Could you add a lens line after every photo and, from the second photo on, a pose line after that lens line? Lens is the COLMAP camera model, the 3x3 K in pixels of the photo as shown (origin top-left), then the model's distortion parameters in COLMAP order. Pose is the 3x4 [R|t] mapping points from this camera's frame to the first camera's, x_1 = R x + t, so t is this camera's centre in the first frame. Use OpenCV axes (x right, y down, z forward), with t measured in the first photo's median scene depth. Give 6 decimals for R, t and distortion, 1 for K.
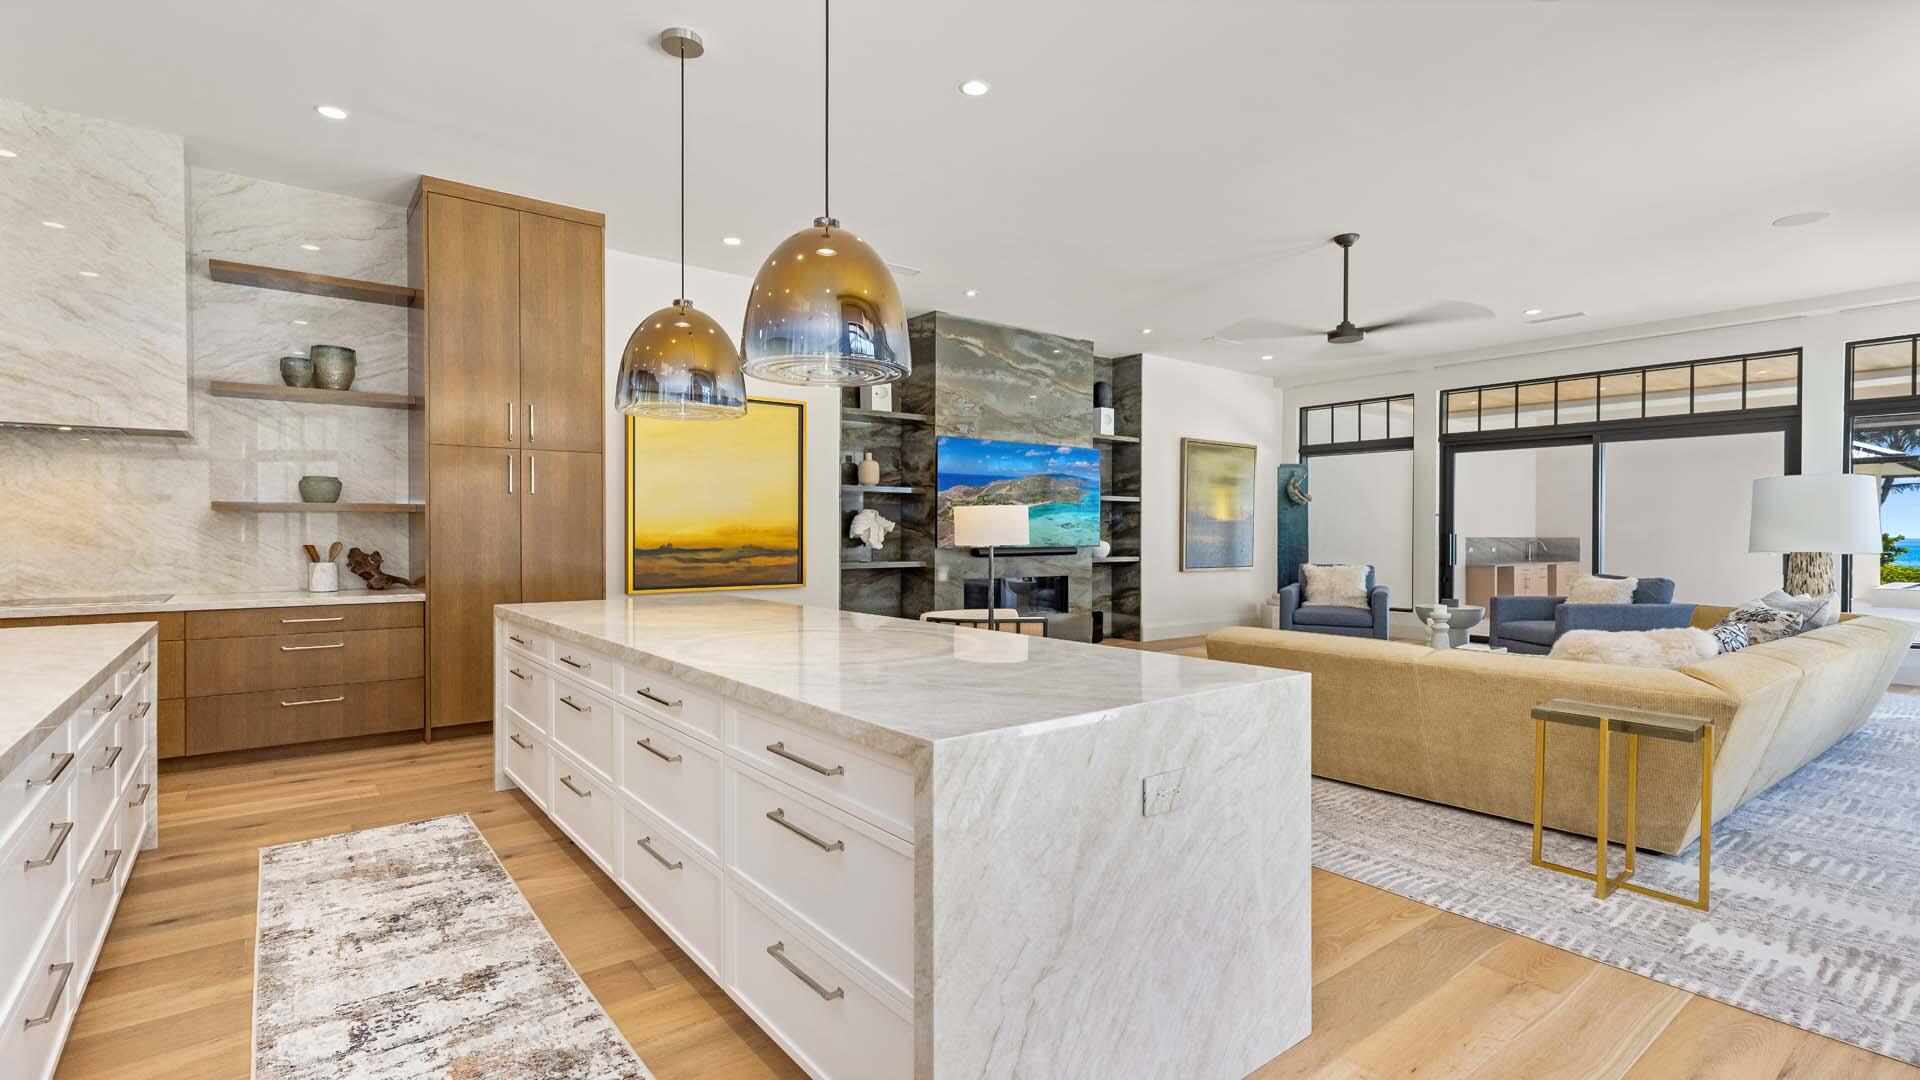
lens RADIAL K [[883.2, 0, 949.8], [0, 883.2, 542.9], [0, 0, 1]] dist [0.002585, 0.000843]
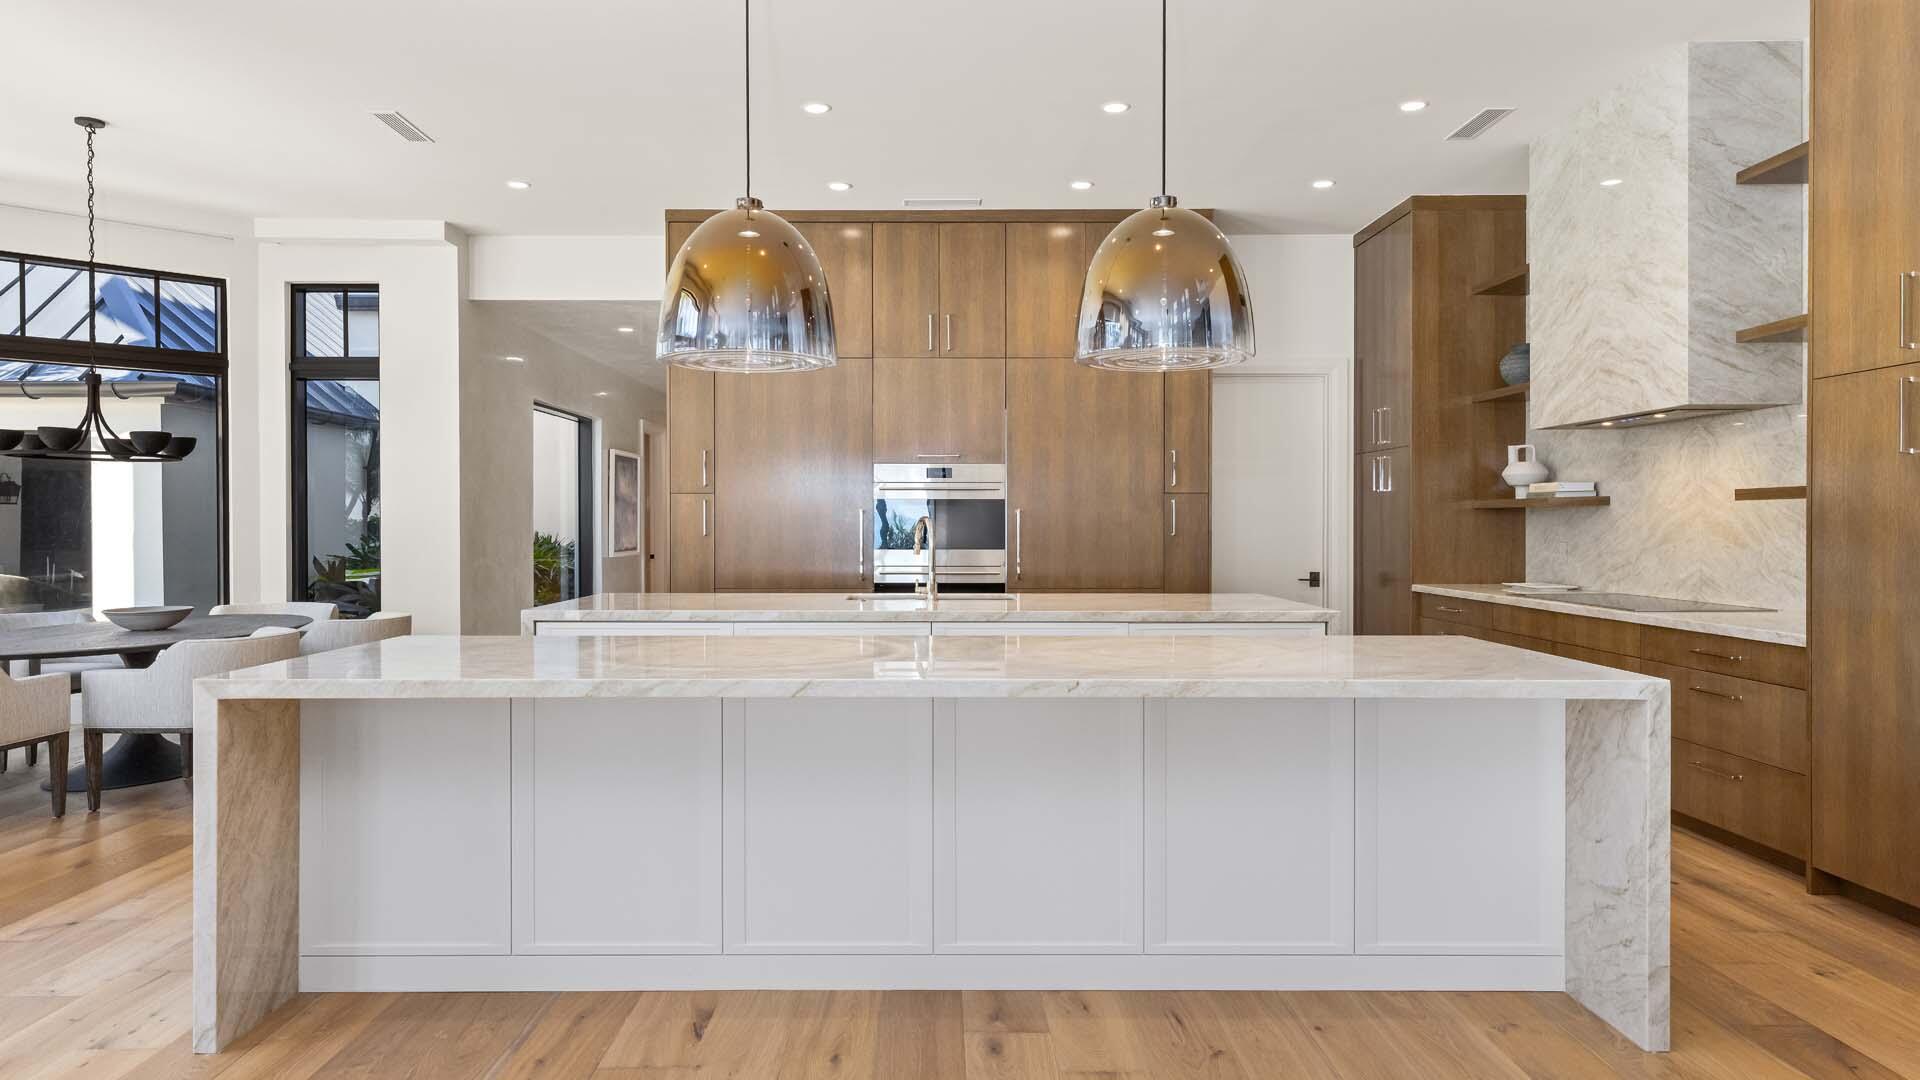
lens RADIAL K [[1232.6, 0, 913.3], [0, 1232.6, 538.3], [0, 0, 1]] dist [-0.007931, -0.002509]
pose [[-0.623742, 0.006232, -0.781606, 0.290845], [-0.009748, 0.999828, 0.015751, -0.009441], [0.781570, 0.017443, -0.623574, 0.735027]]
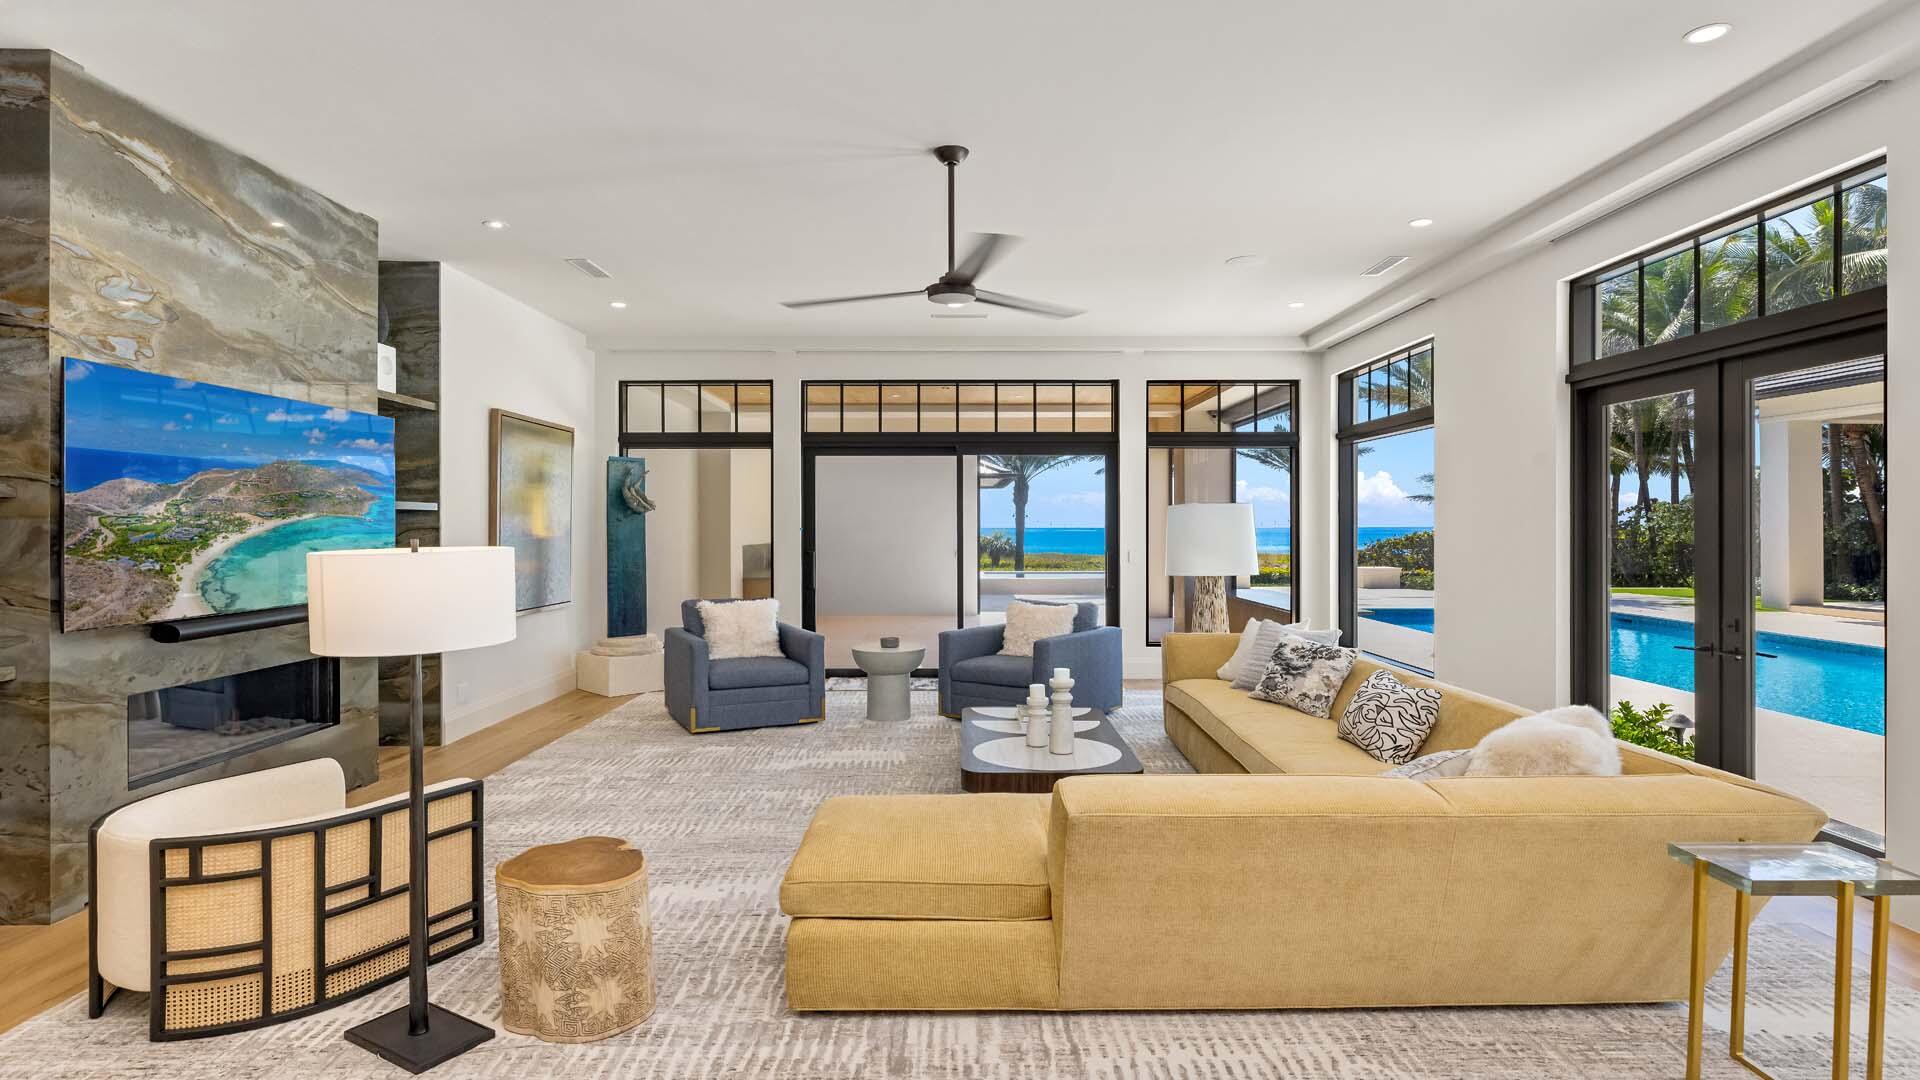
lens RADIAL K [[999.4, 0, 967.5], [0, 999.4, 525.1], [0, 0, 1]] dist [0.001389, -0.001169]
pose [[0.608490, -0.003403, 0.793555, -0.140774], [0.013245, 0.999895, -0.005868, -0.039505], [-0.793451, 0.014081, 0.608471, 0.432727]]
